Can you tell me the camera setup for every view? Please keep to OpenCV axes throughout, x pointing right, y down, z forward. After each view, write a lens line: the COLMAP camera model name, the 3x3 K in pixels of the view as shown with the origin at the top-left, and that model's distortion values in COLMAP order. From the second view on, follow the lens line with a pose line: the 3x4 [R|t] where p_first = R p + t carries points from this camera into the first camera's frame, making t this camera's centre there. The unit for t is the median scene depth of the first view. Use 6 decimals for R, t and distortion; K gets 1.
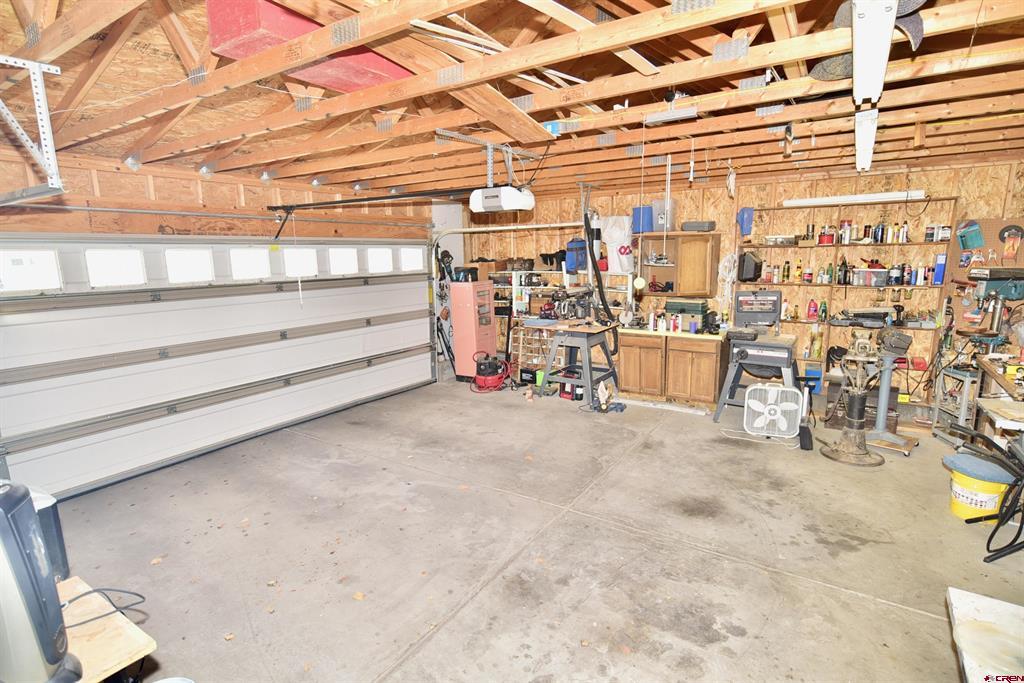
lens RADIAL K [[516.1, 0, 512.7], [0, 516.1, 343.1], [0, 0, 1]] dist [-0.001676, -0.000754]
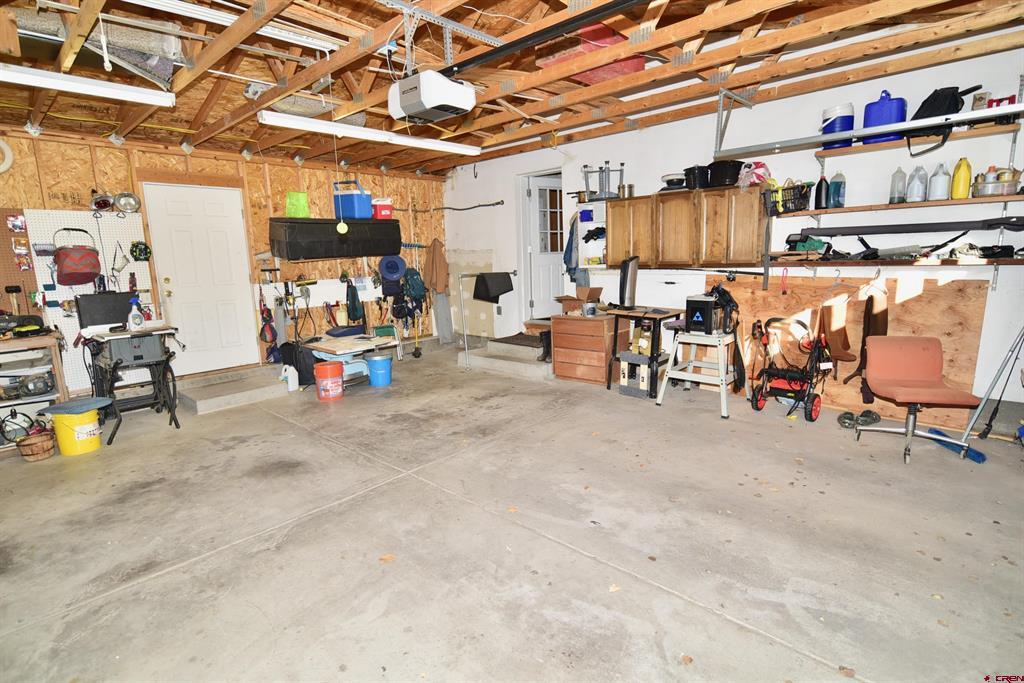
lens RADIAL K [[516.1, 0, 511.2], [0, 516.1, 342.0], [0, 0, 1]] dist [-0.001676, -0.000754]
pose [[-0.985417, 0.019393, 0.169049, -0.231982], [0.076278, 0.938415, 0.336984, -0.191833], [-0.152103, 0.344965, -0.926210, 1.690991]]
